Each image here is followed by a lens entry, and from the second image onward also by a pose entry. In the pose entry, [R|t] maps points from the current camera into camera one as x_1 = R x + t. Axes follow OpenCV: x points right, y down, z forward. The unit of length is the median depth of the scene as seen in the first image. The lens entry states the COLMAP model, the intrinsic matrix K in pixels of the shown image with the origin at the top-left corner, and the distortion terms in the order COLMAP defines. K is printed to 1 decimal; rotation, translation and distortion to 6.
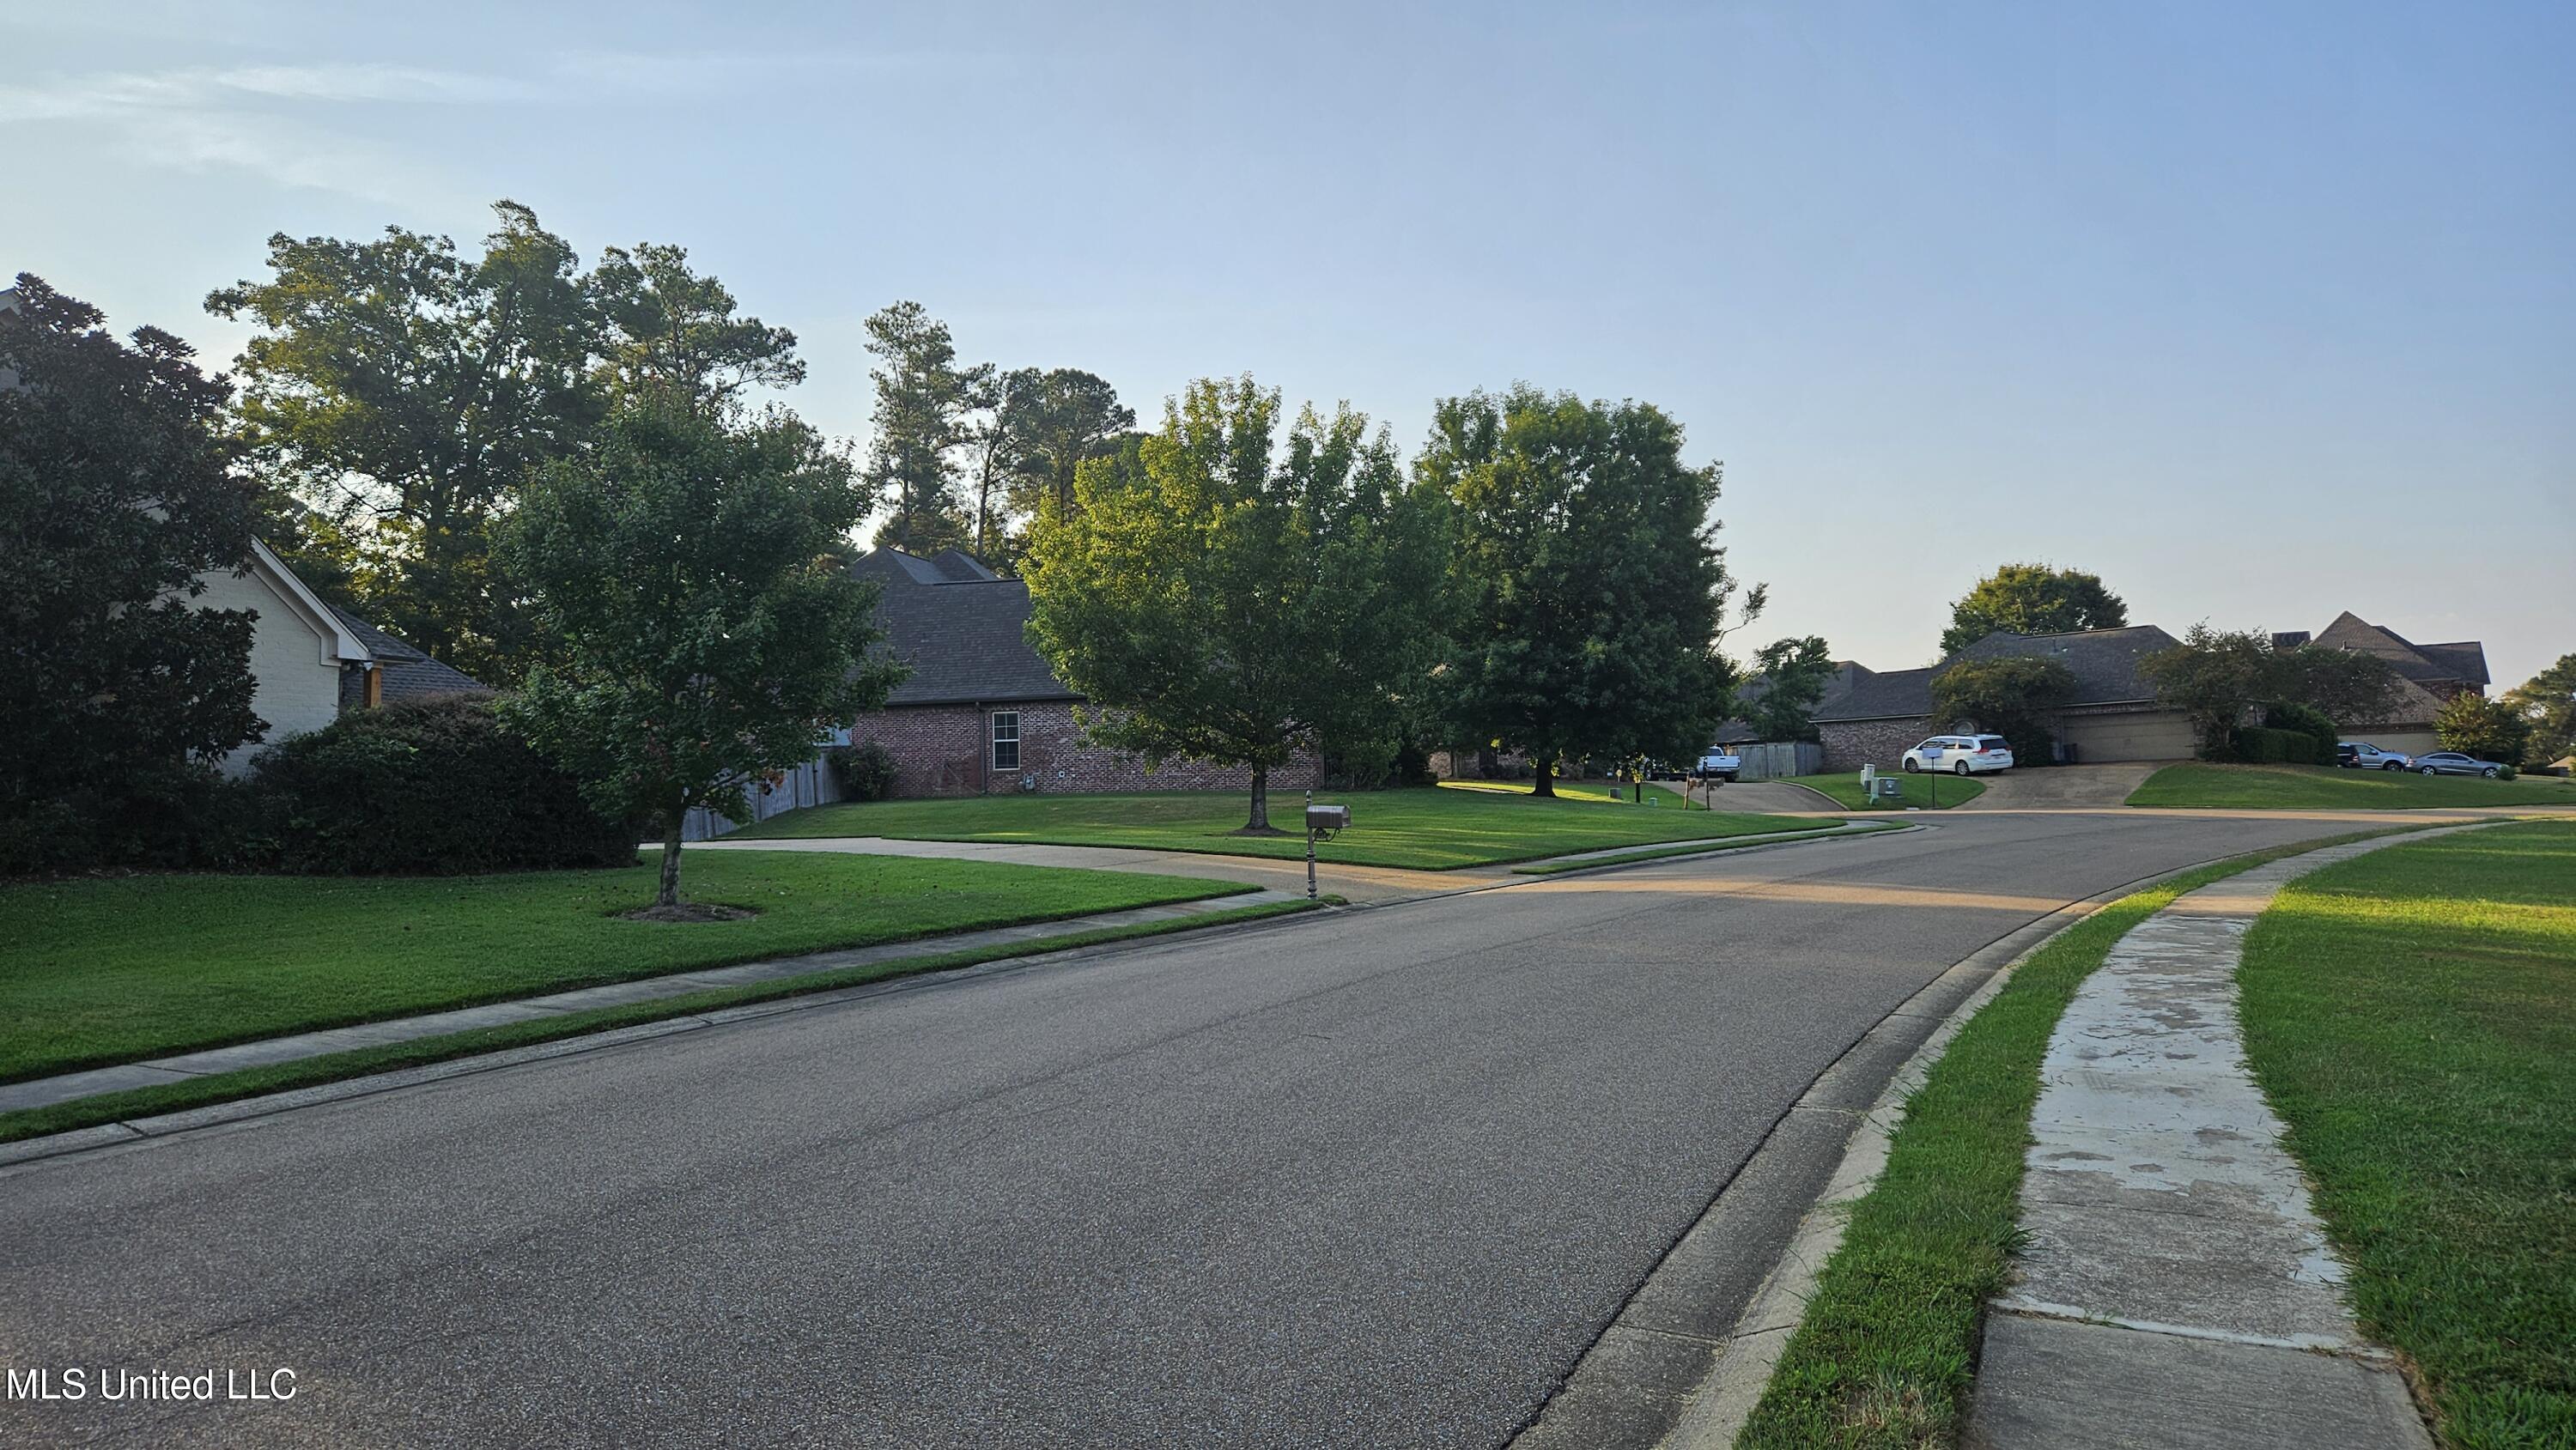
lens RADIAL K [[1698.1, 0, 1302.1], [0, 1698.1, 720.8], [0, 0, 1]] dist [0.069633, -0.056029]
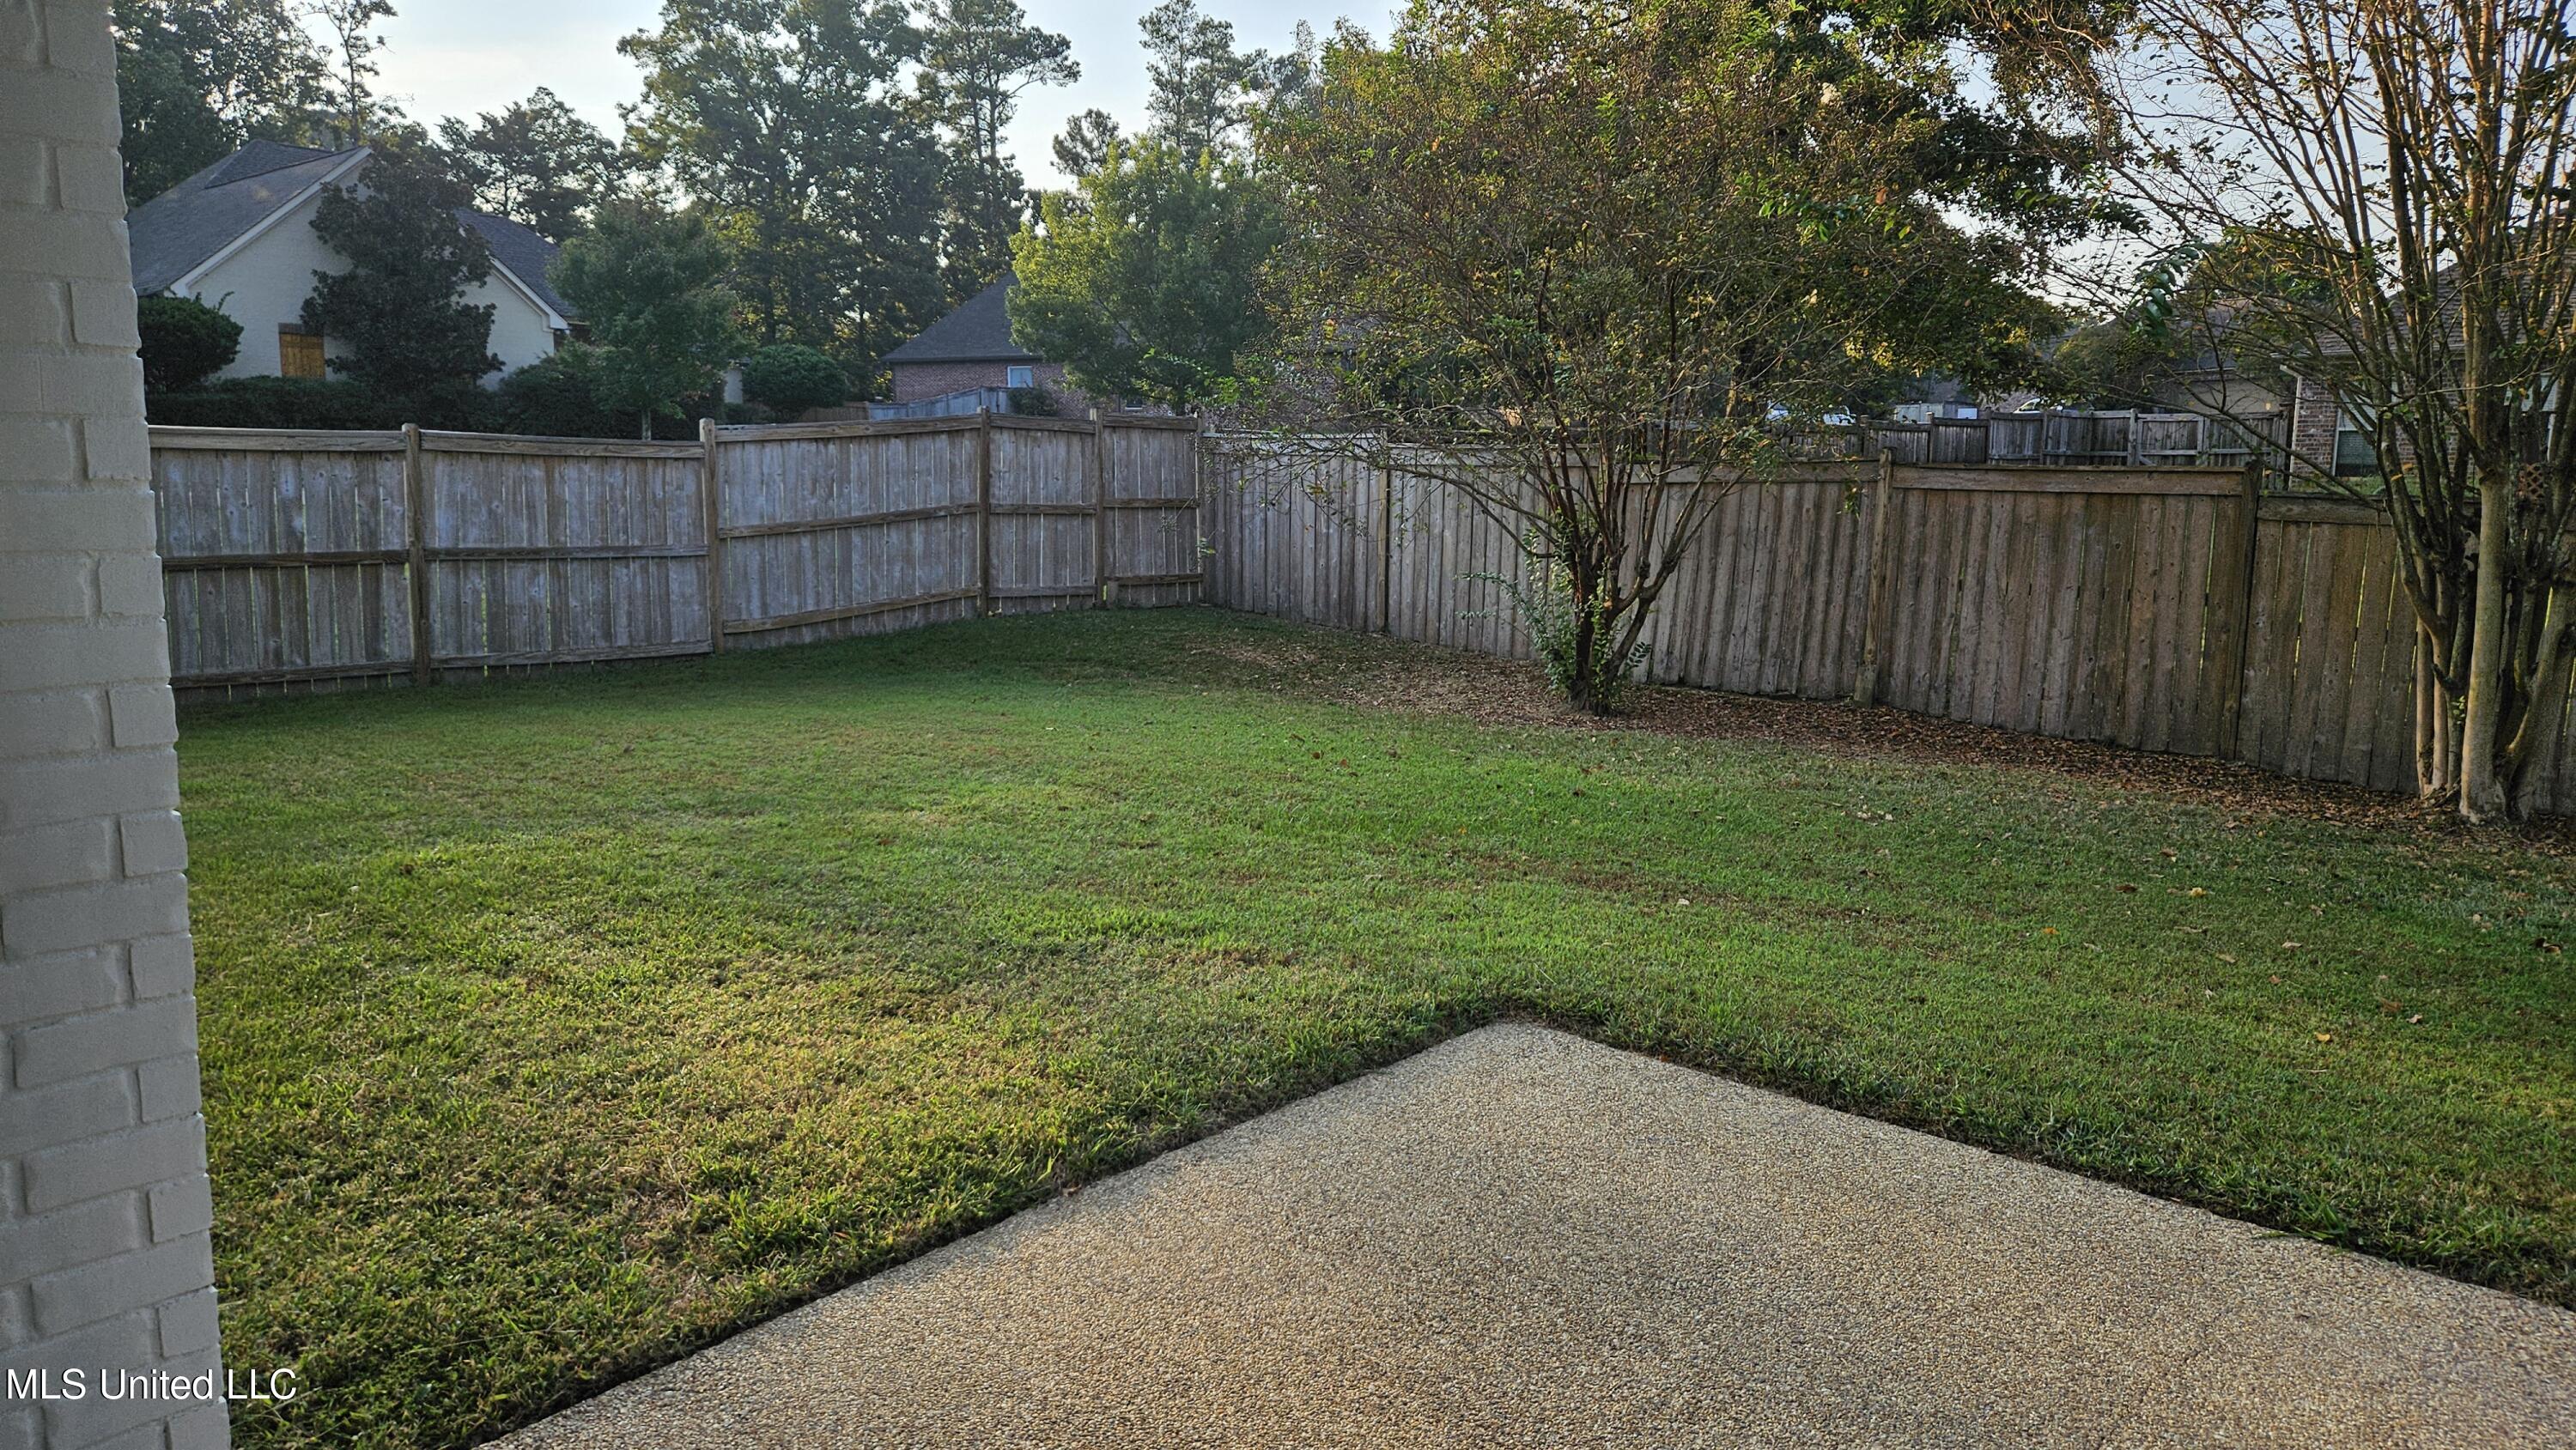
lens RADIAL K [[1698.1, 0, 1302.1], [0, 1698.1, 720.8], [0, 0, 1]] dist [0.069633, -0.056029]
pose [[0.960756, 0.078513, -0.266052, 0.219172], [-0.023848, 0.978936, 0.202769, -0.004554], [0.276368, -0.188467, 0.942391, -0.182356]]
